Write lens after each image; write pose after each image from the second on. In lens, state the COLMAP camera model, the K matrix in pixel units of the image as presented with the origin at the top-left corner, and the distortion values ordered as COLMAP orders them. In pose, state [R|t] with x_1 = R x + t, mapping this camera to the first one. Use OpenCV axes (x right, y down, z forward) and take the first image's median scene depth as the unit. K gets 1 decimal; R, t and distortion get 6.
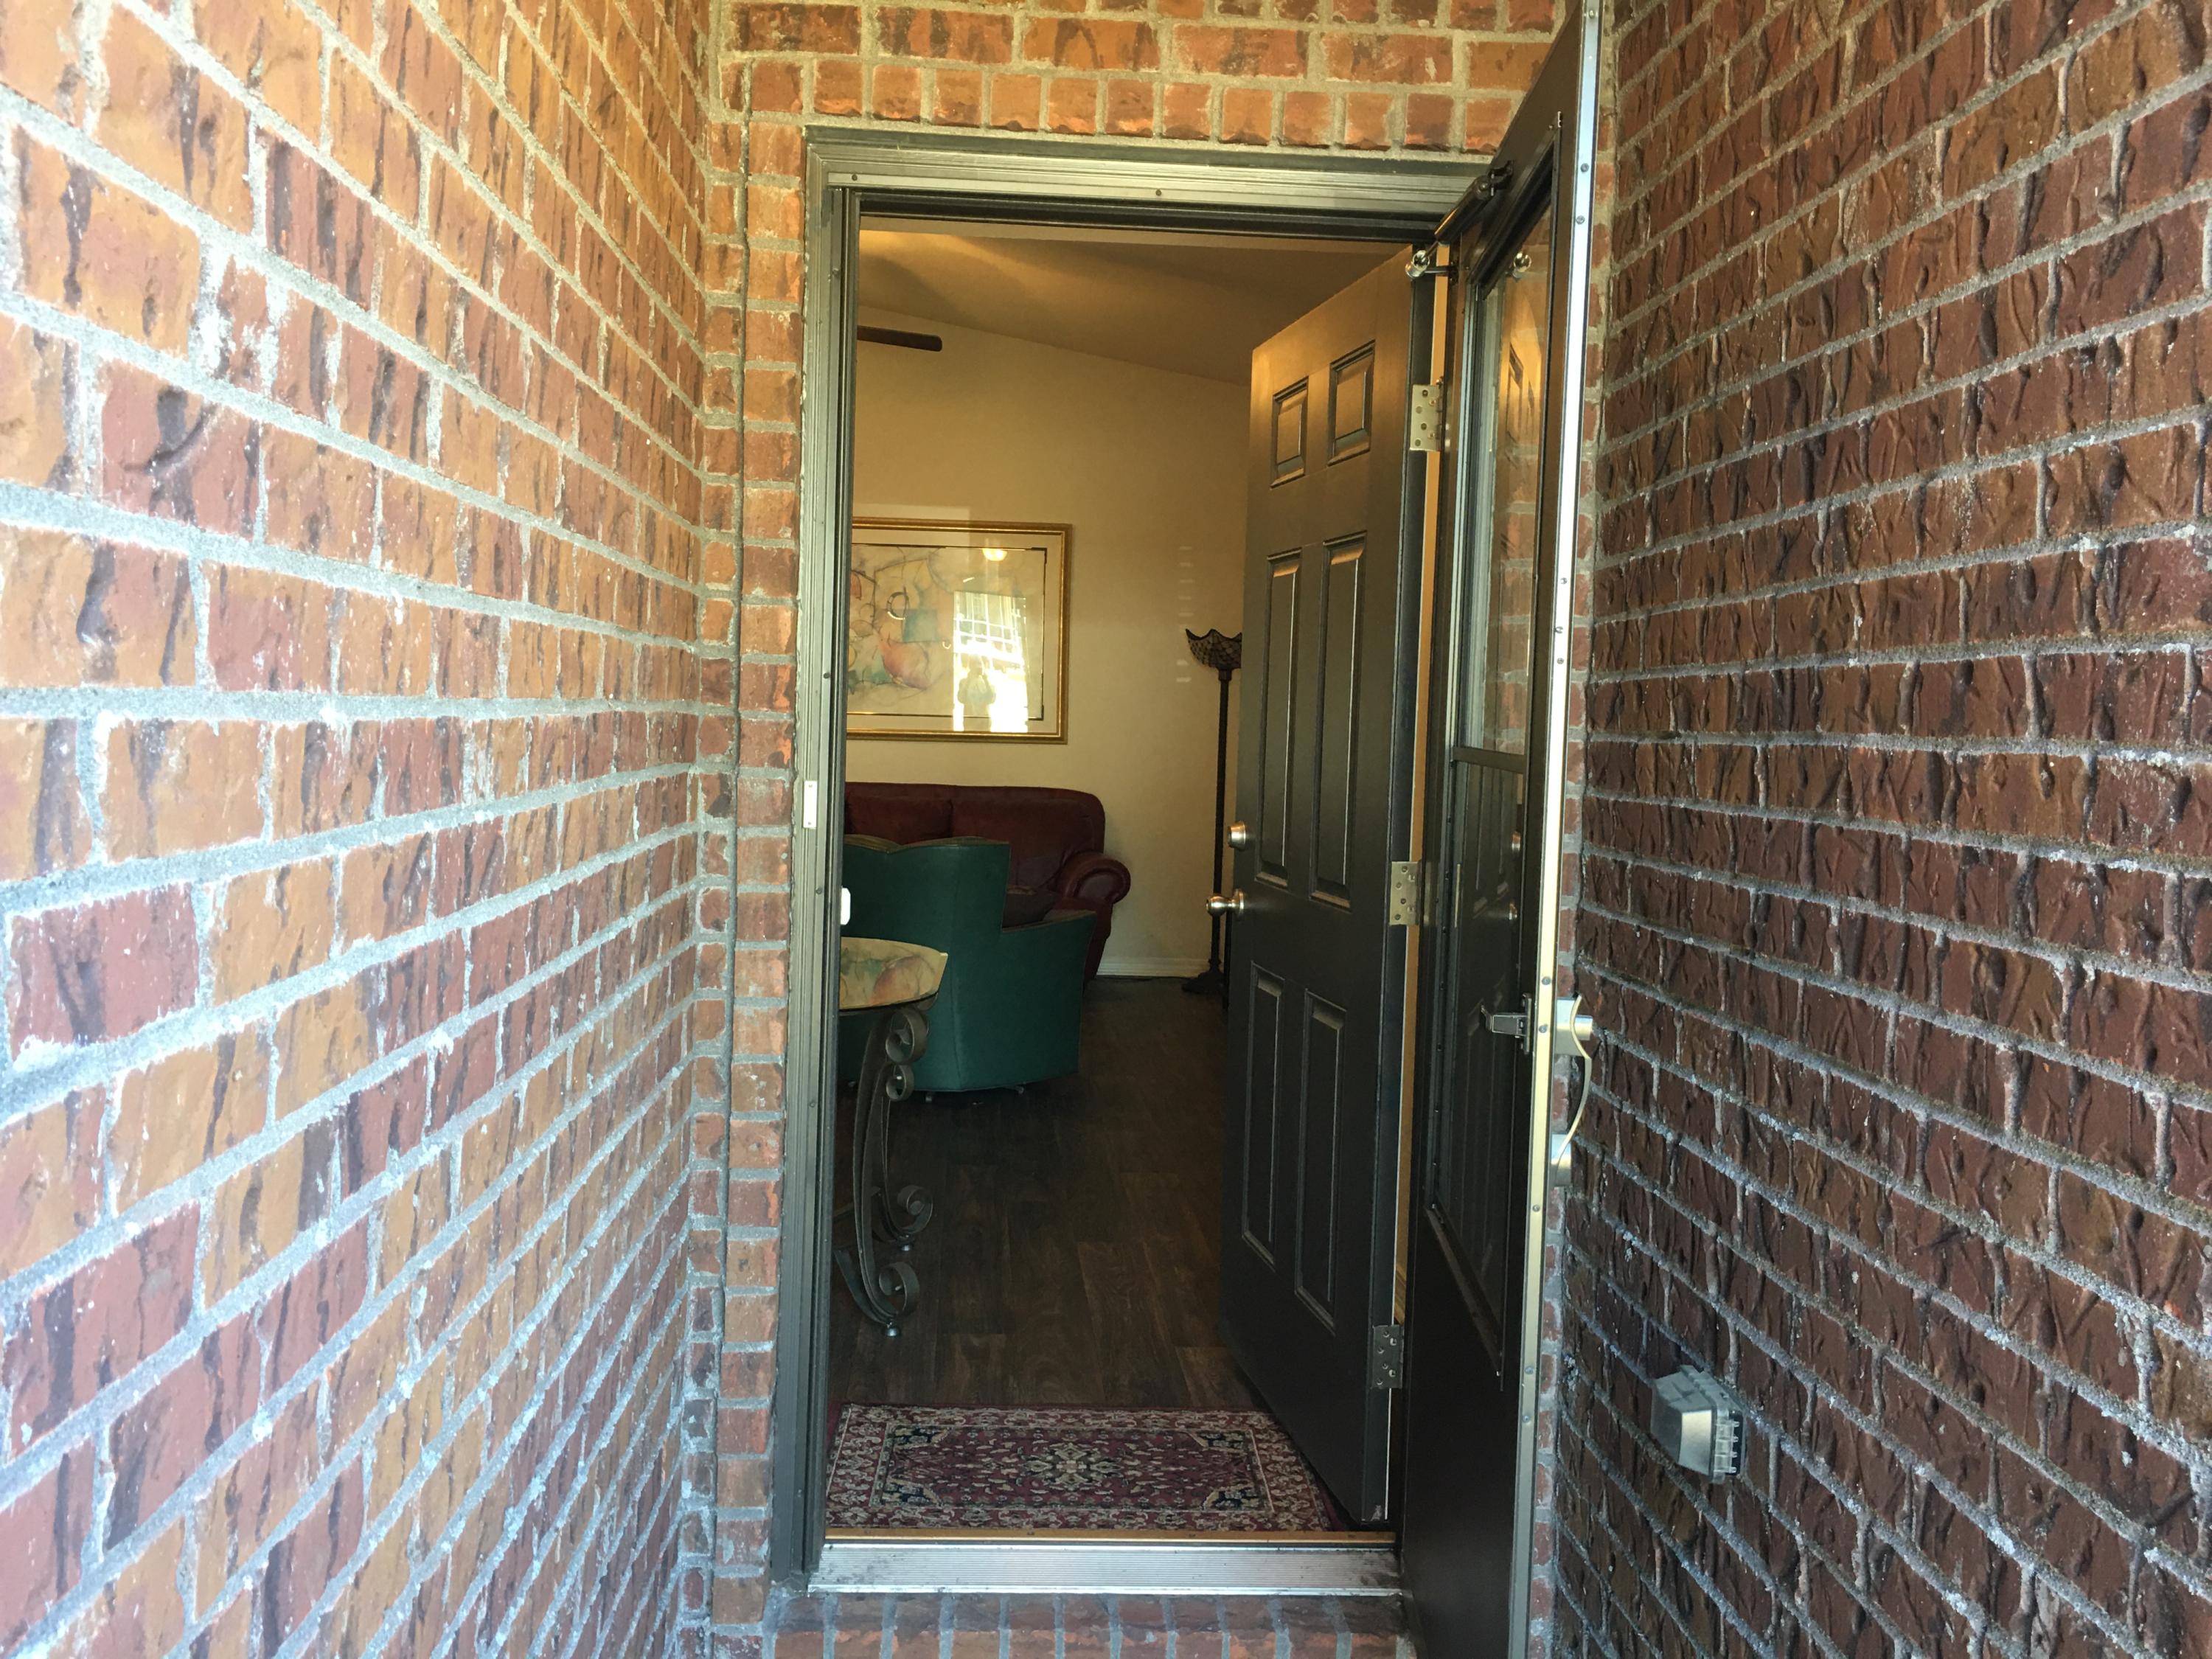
lens RADIAL K [[1878.0, 0, 1112.4], [0, 1878.0, 829.5], [0, 0, 1]] dist [0.082562, -0.109273]
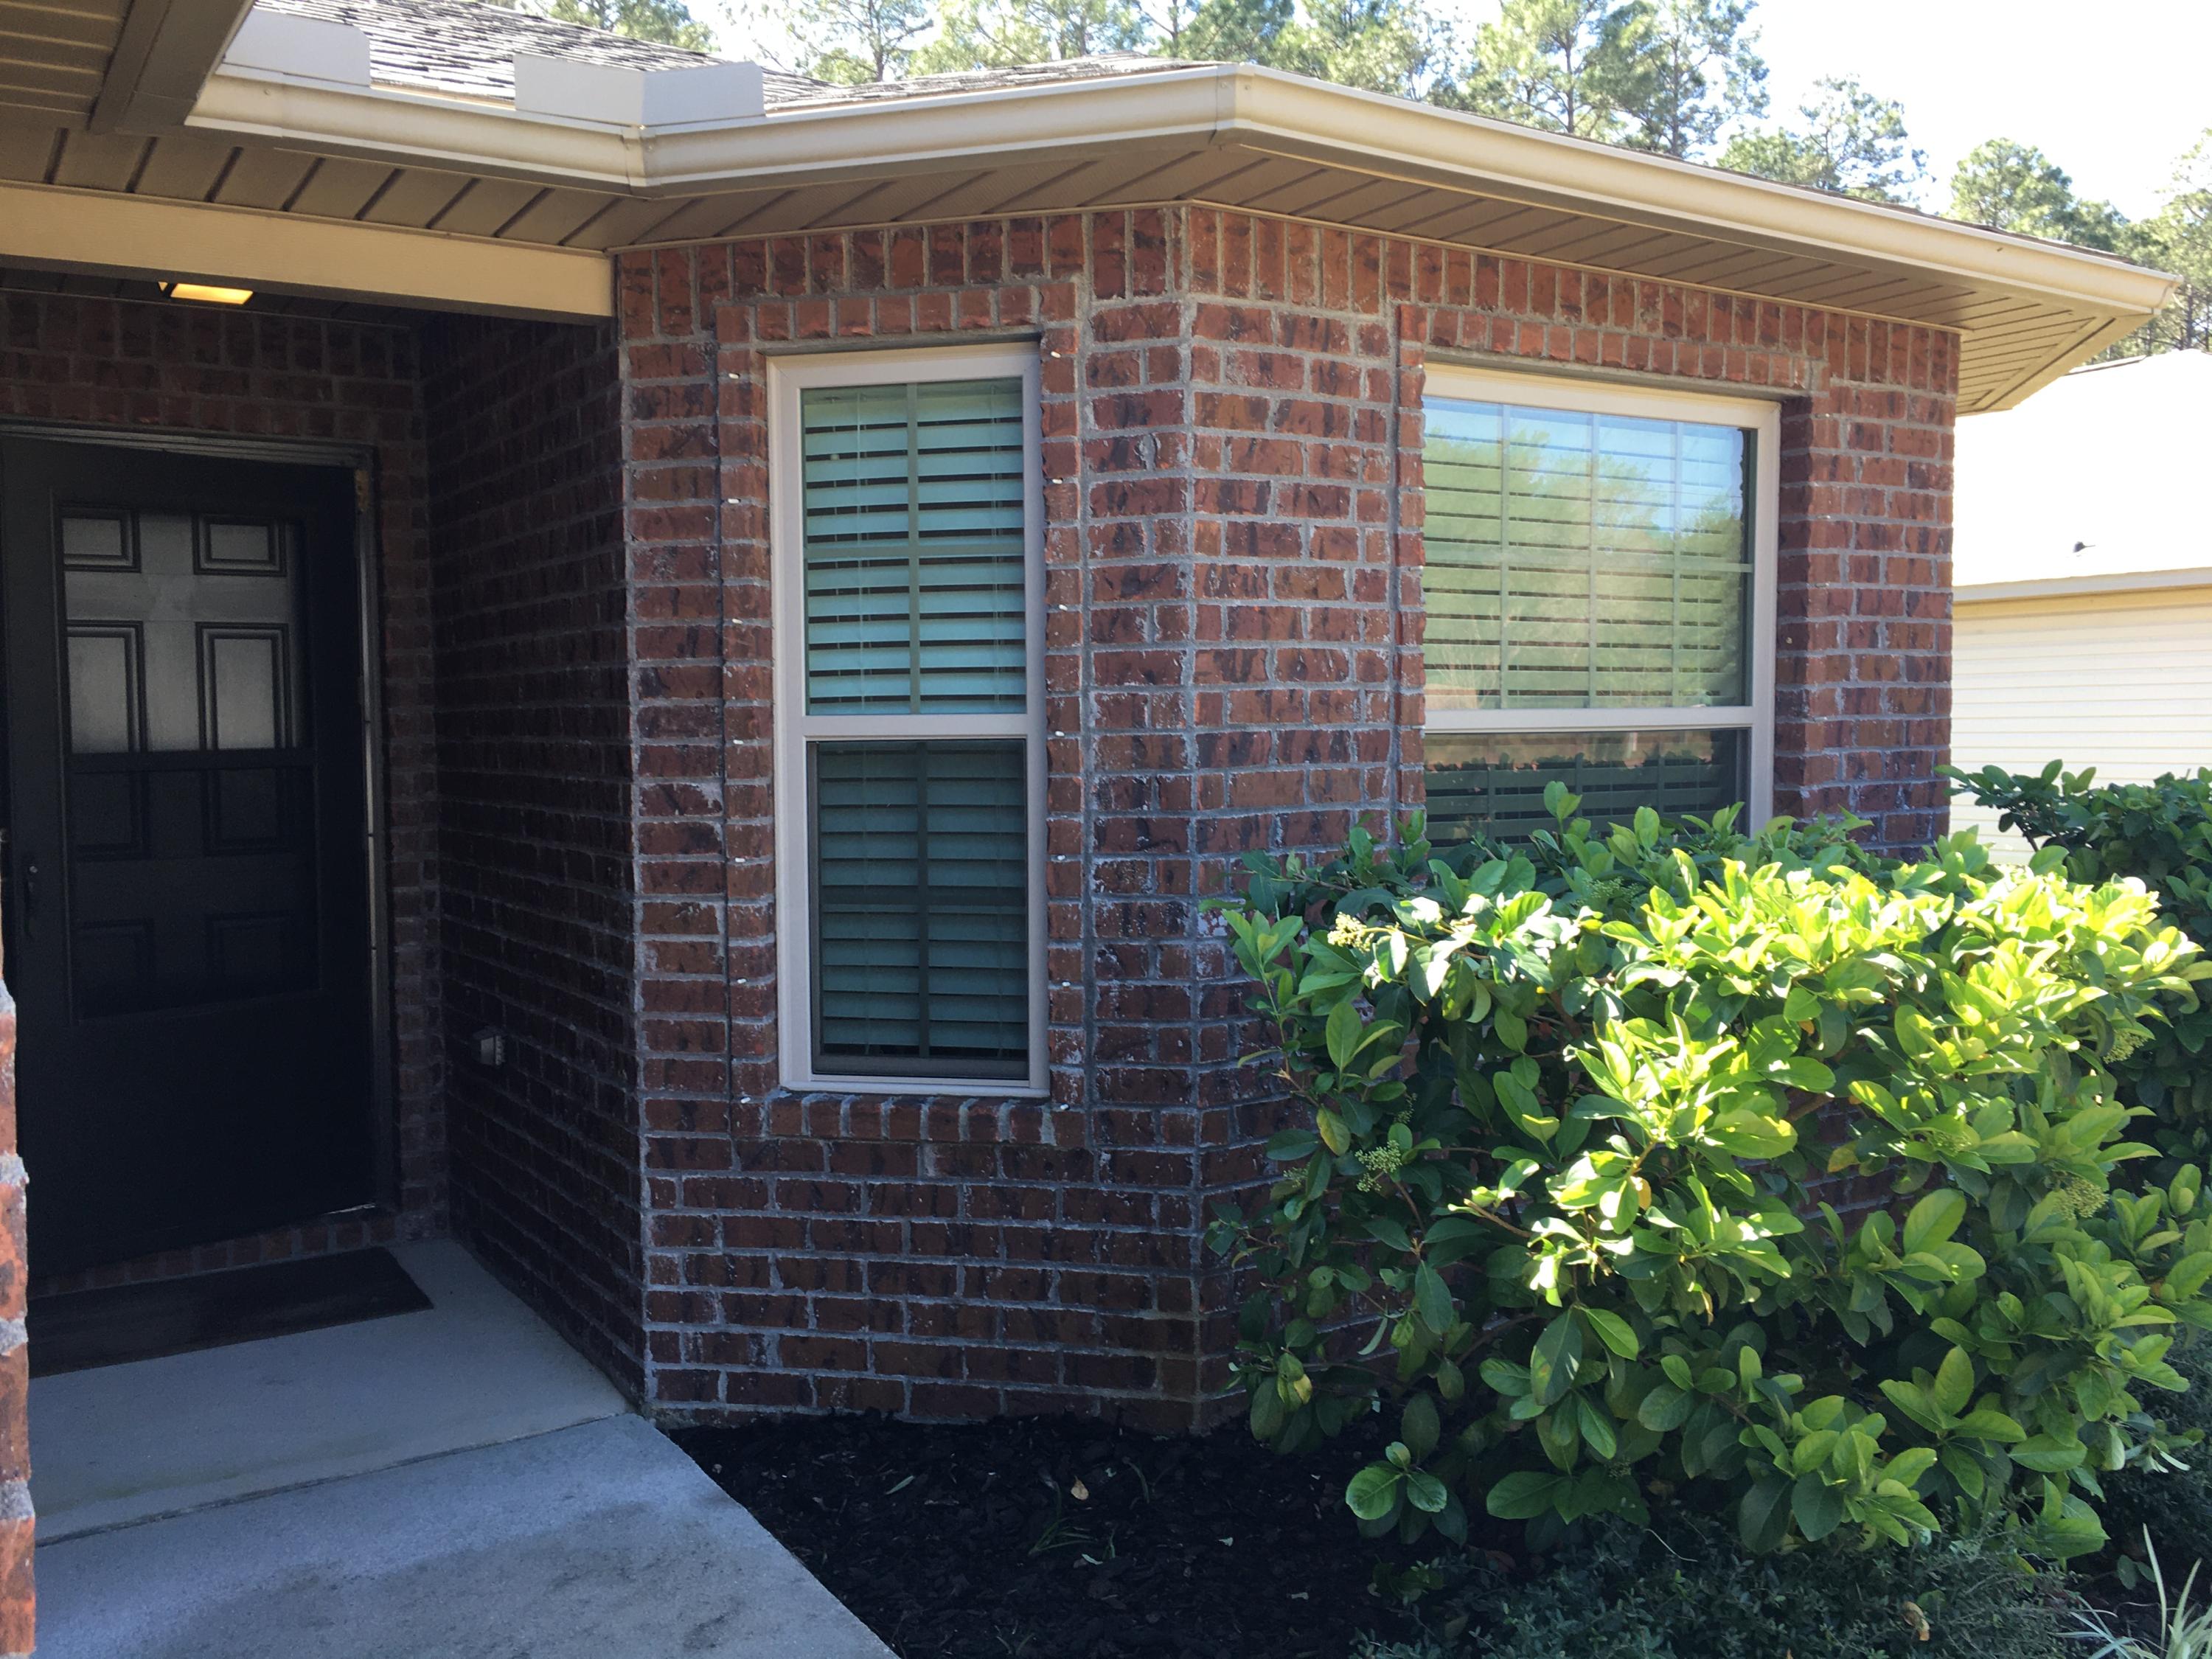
lens RADIAL K [[1878.0, 0, 1110.3], [0, 1878.0, 818.9], [0, 0, 1]] dist [0.082562, -0.109273]
pose [[0.871726, -0.063312, 0.485887, -0.121715], [0.065362, 0.997780, 0.012747, 0.065558], [-0.485615, 0.020647, 0.873929, -1.318814]]
